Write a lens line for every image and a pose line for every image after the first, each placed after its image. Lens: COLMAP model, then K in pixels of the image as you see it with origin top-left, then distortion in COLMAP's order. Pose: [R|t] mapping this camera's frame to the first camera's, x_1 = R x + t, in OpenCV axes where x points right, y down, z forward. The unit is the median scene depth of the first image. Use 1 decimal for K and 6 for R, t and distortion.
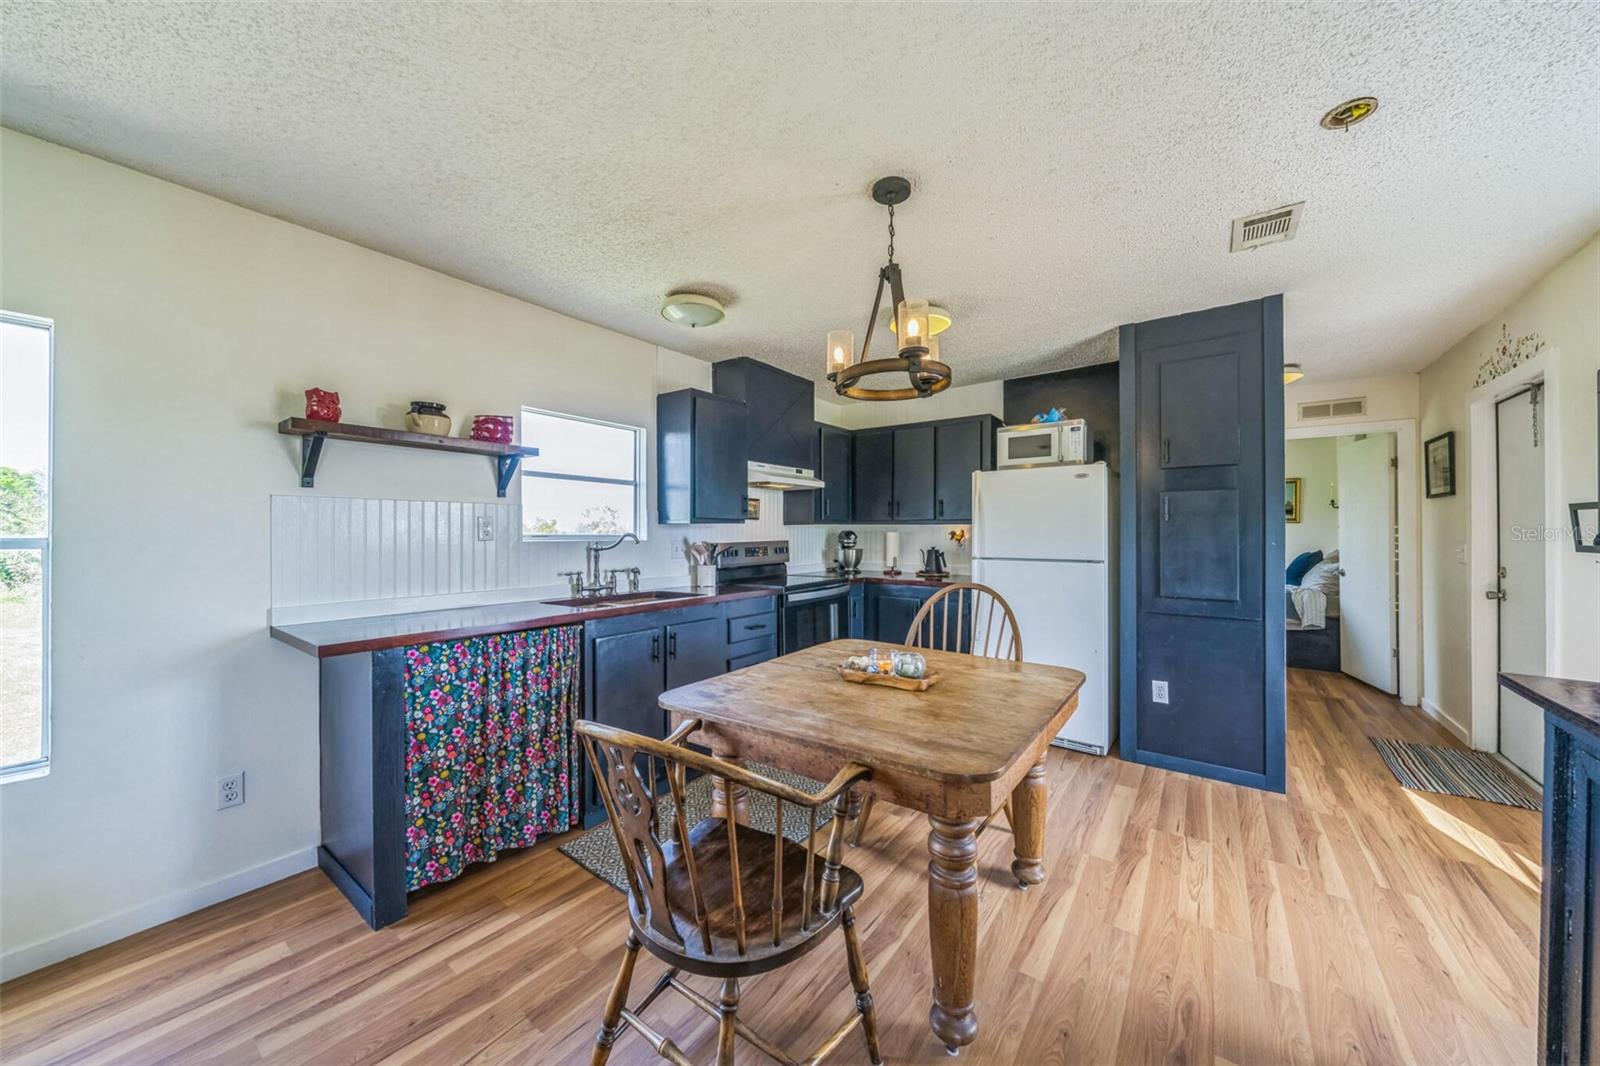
lens RADIAL K [[551.1, 0, 800.0], [0, 551.1, 533.0], [0, 0, 1]] dist [-0.000912, -0.000066]
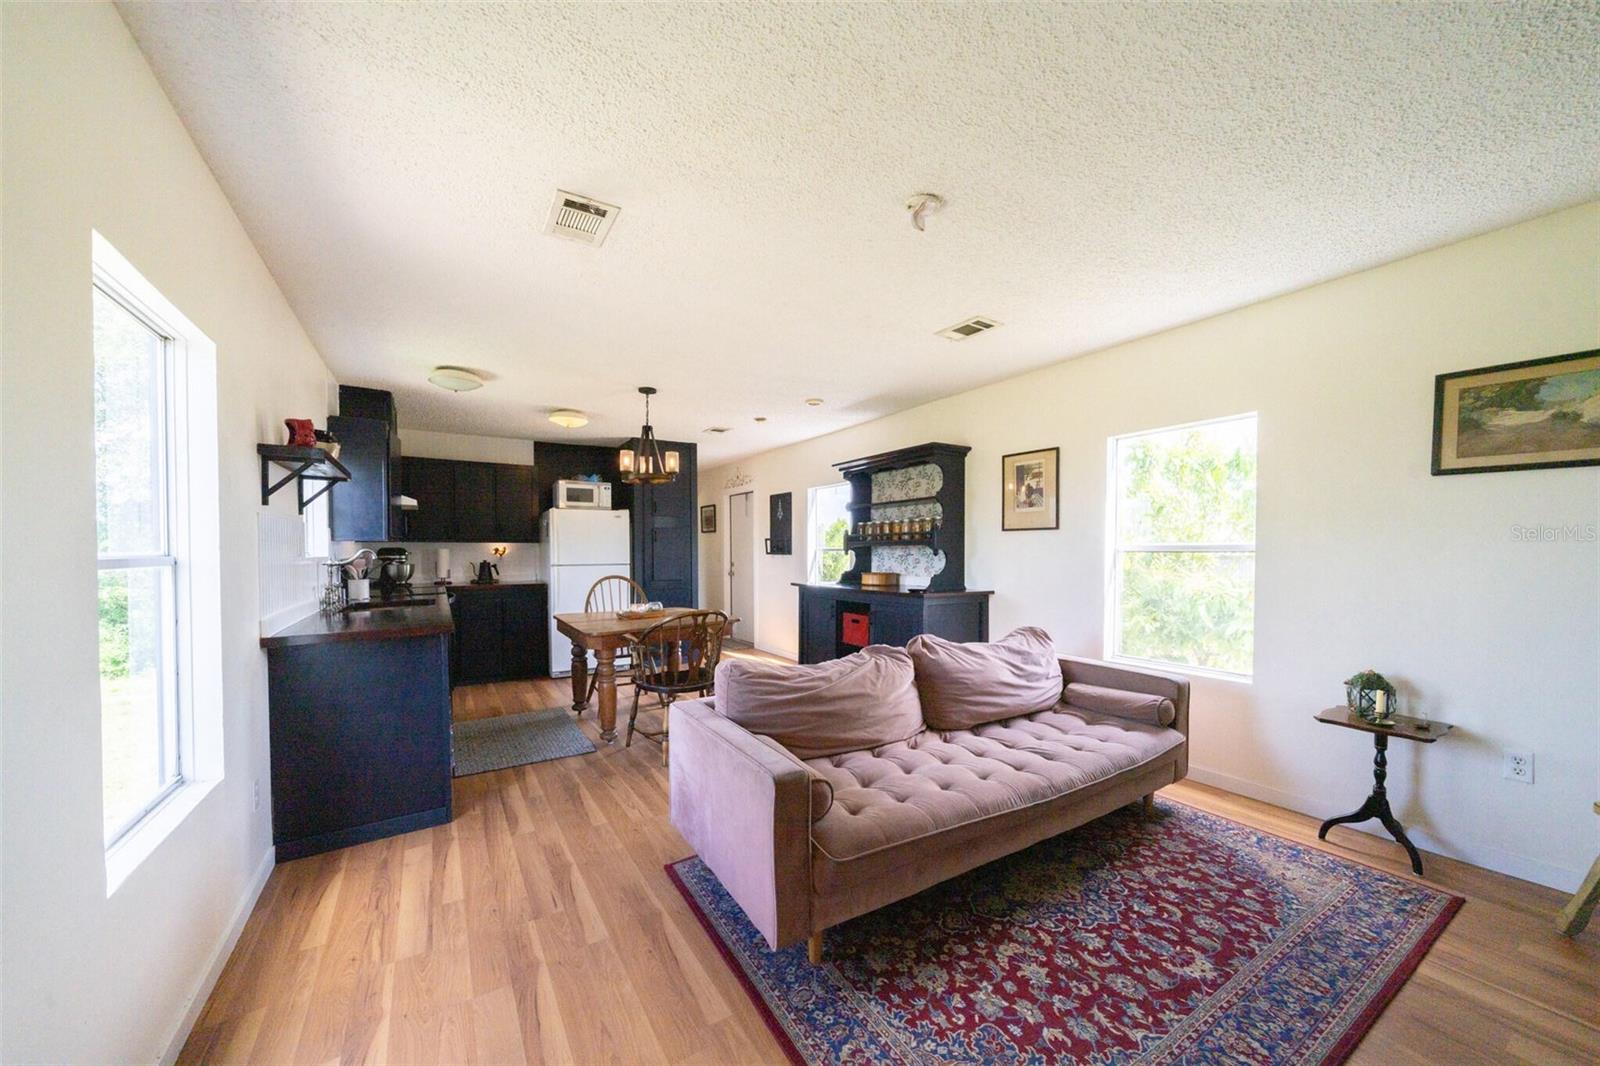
lens RADIAL K [[575.4, 0, 794.6], [0, 575.4, 548.7], [0, 0, 1]] dist [-0.000838, -0.000065]
pose [[0.369450, -0.001205, 0.929250, -1.036018], [0.007102, 0.999974, -0.001527, 0.006065], [-0.929224, 0.007164, 0.369449, -0.226922]]
